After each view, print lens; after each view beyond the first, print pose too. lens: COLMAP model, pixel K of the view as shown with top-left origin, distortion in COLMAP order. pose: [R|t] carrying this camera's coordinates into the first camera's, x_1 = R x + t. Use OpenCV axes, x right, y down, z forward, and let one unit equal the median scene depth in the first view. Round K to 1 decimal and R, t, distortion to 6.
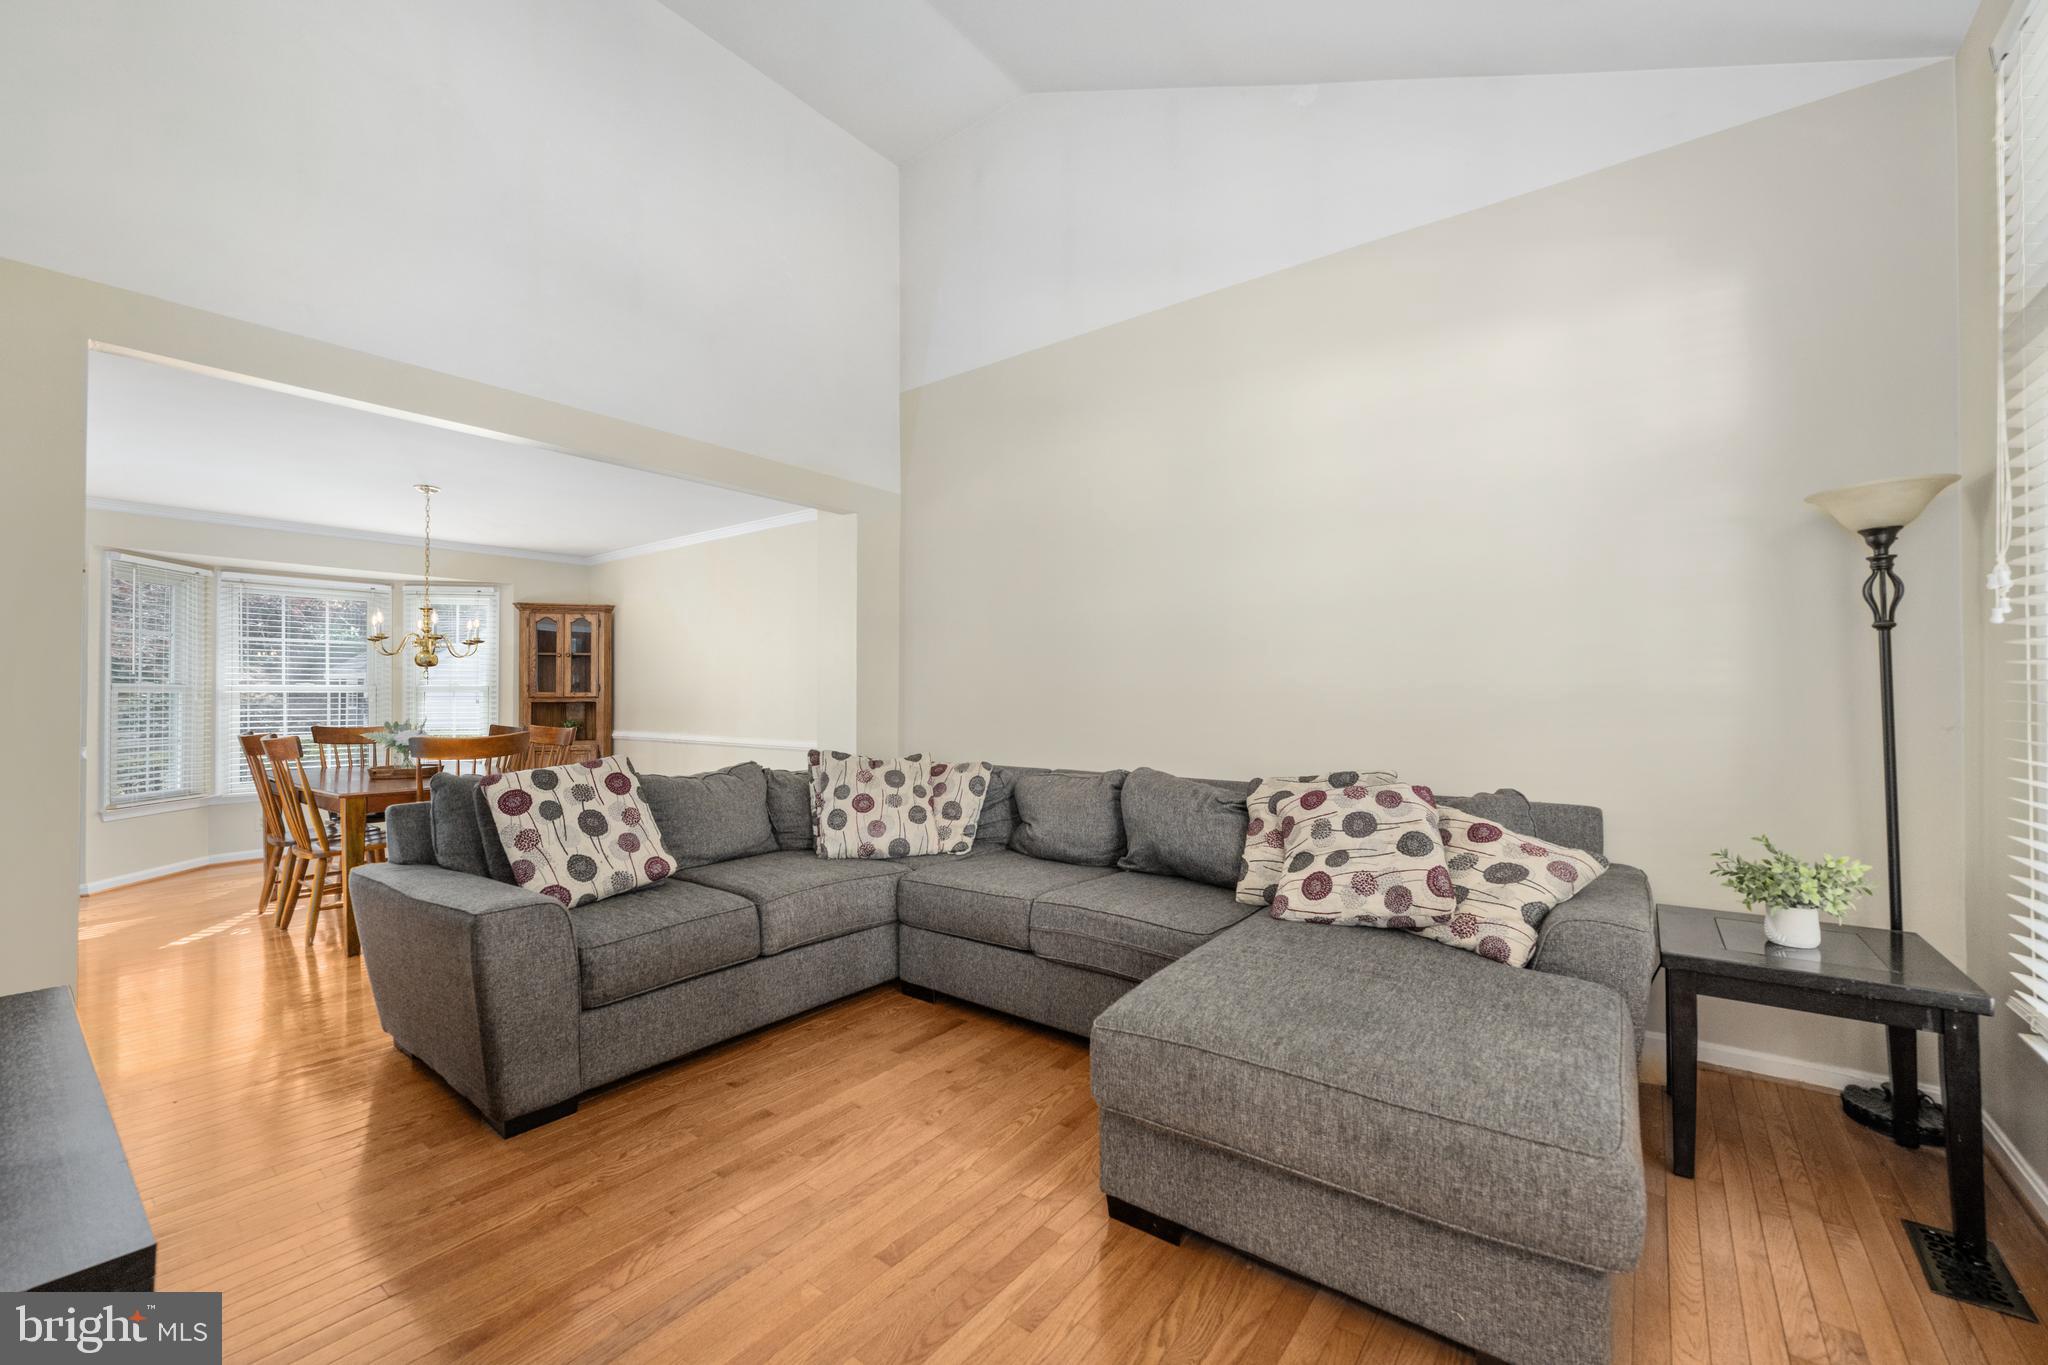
lens RADIAL K [[816.1, 0, 1024.0], [0, 816.1, 682.5], [0, 0, 1]] dist [-0.002989, -0.000217]
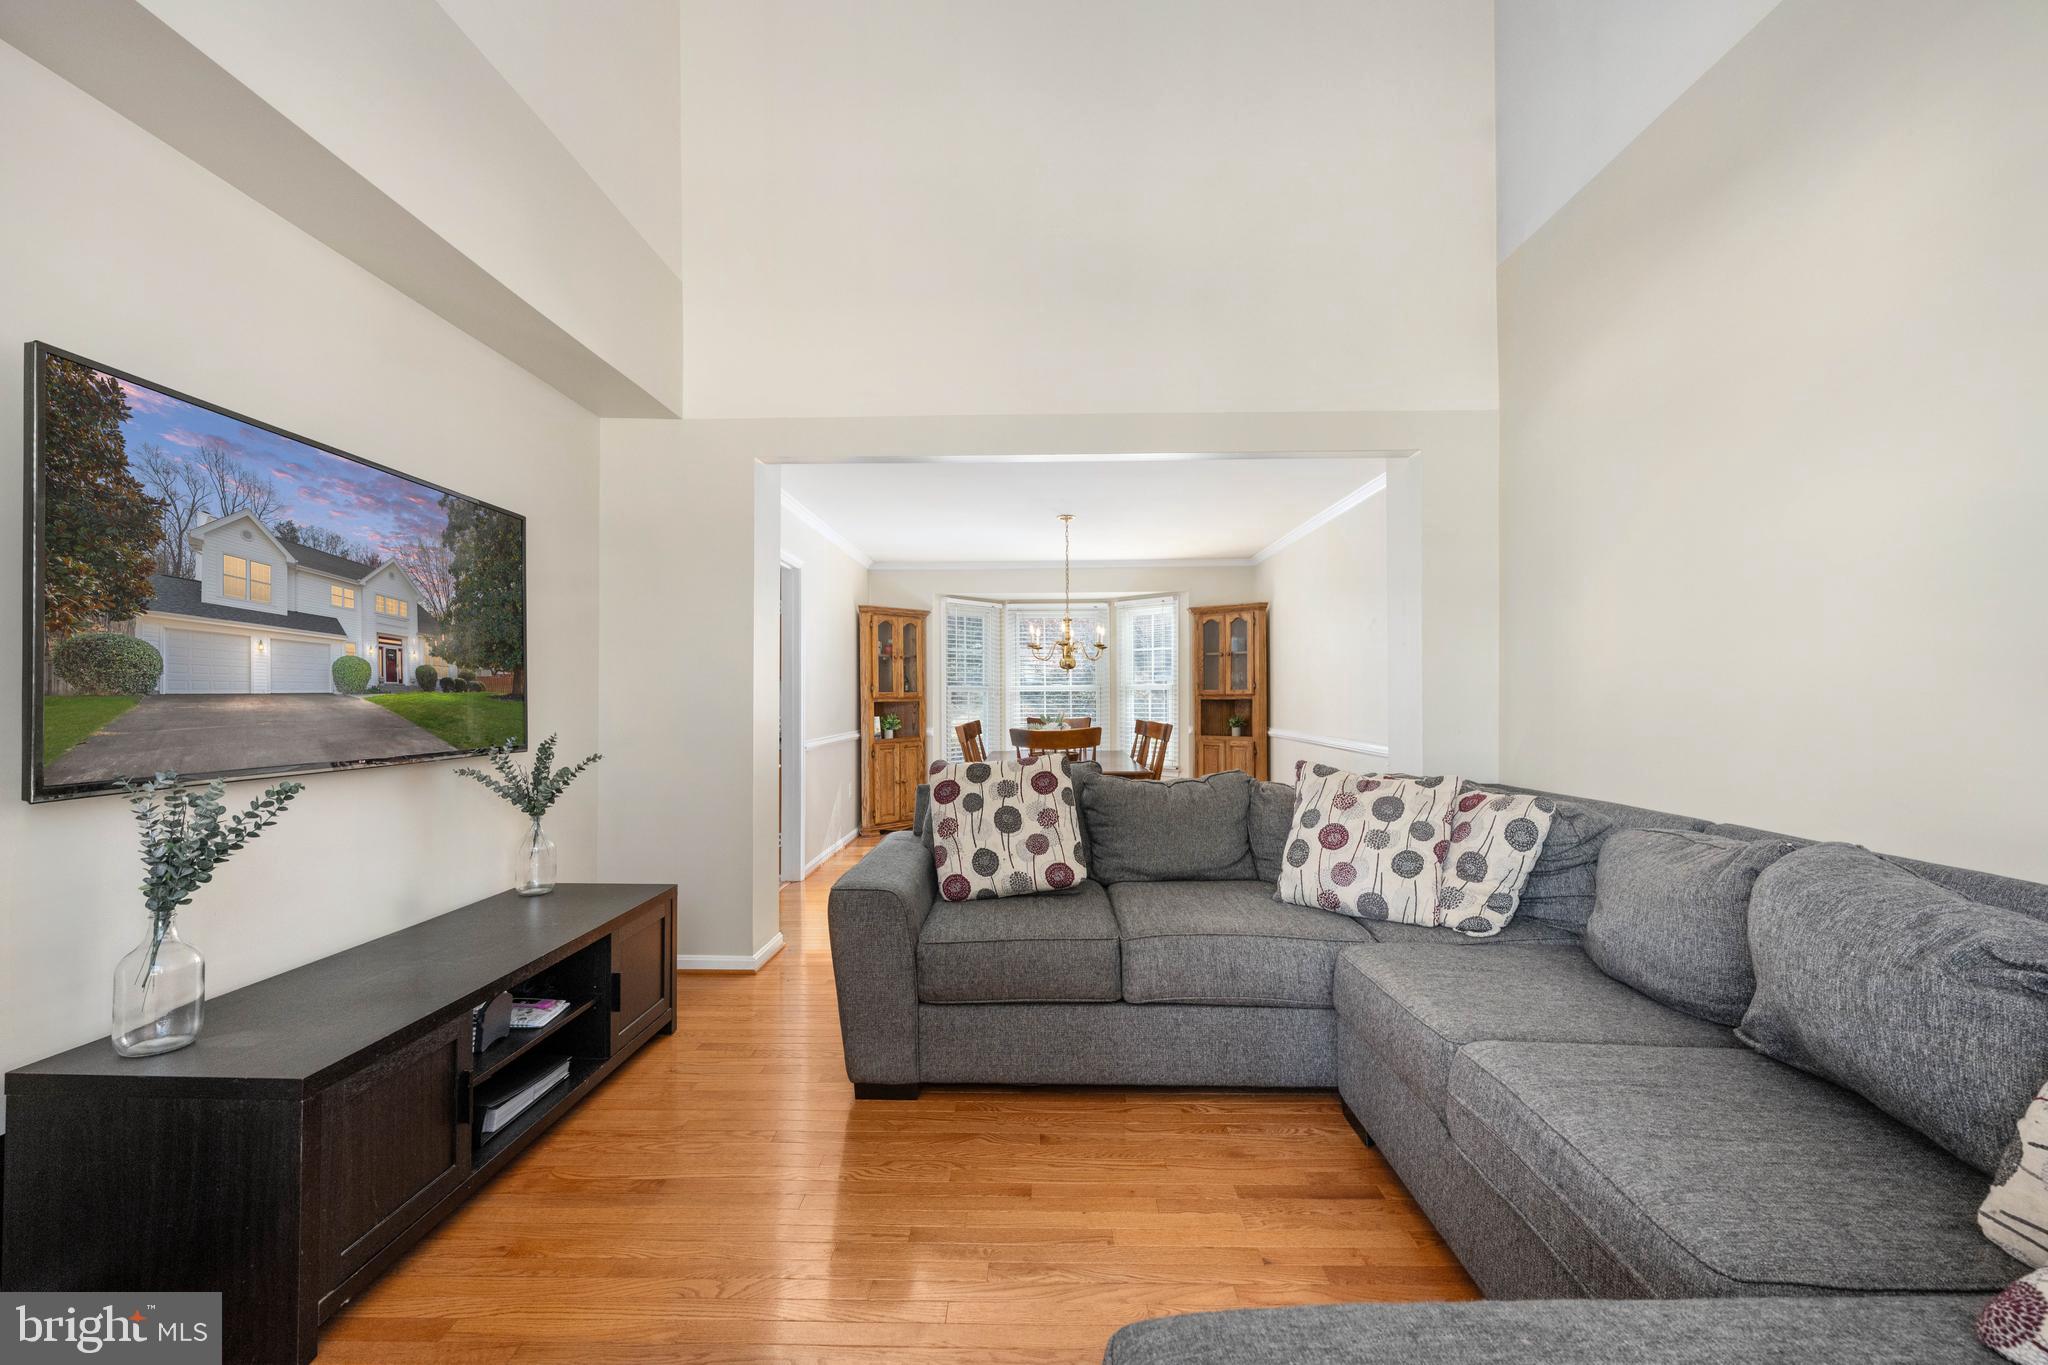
lens RADIAL K [[816.1, 0, 1024.0], [0, 816.1, 682.5], [0, 0, 1]] dist [-0.002989, -0.000217]
pose [[0.595625, -0.011914, -0.803174, 0.240868], [0.015084, 0.999880, -0.003646, 0.005079], [0.803121, -0.009943, 0.595733, 0.334313]]
